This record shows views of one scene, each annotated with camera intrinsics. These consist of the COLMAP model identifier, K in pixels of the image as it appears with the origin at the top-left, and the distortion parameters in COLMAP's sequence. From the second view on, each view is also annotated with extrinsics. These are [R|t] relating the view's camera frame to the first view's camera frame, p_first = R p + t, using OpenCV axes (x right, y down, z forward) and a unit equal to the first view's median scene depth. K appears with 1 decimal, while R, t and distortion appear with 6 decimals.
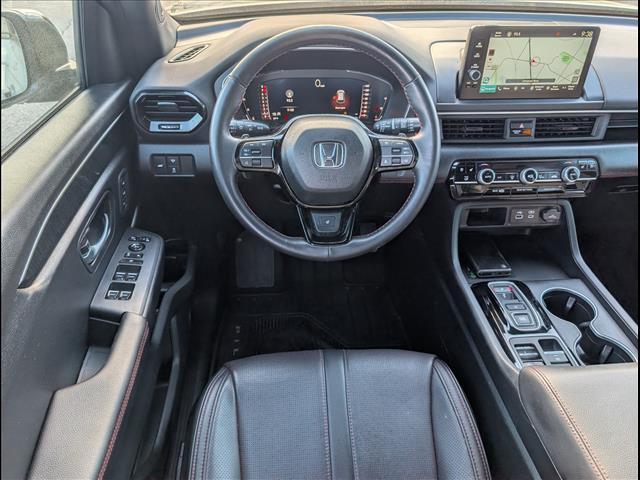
lens RADIAL K [[450.3, 0, 321.1], [0, 450.3, 237.5], [0, 0, 1]] dist [0.000530, 0.002844]
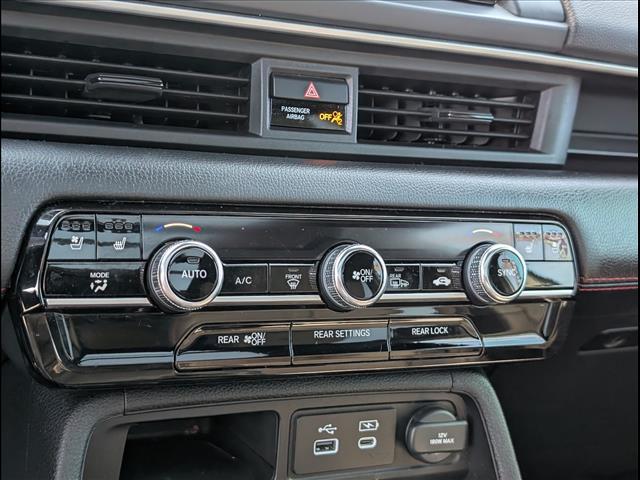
lens RADIAL K [[1112.7, 0, 320.2], [0, 1112.7, 239.4], [0, 0, 1]] dist [0.266299, 0.000000]
pose [[0.905166, 0.025989, 0.424262, 0.177673], [0.069984, 0.975395, -0.209061, -0.029391], [-0.419256, 0.218926, 0.881076, 0.446625]]
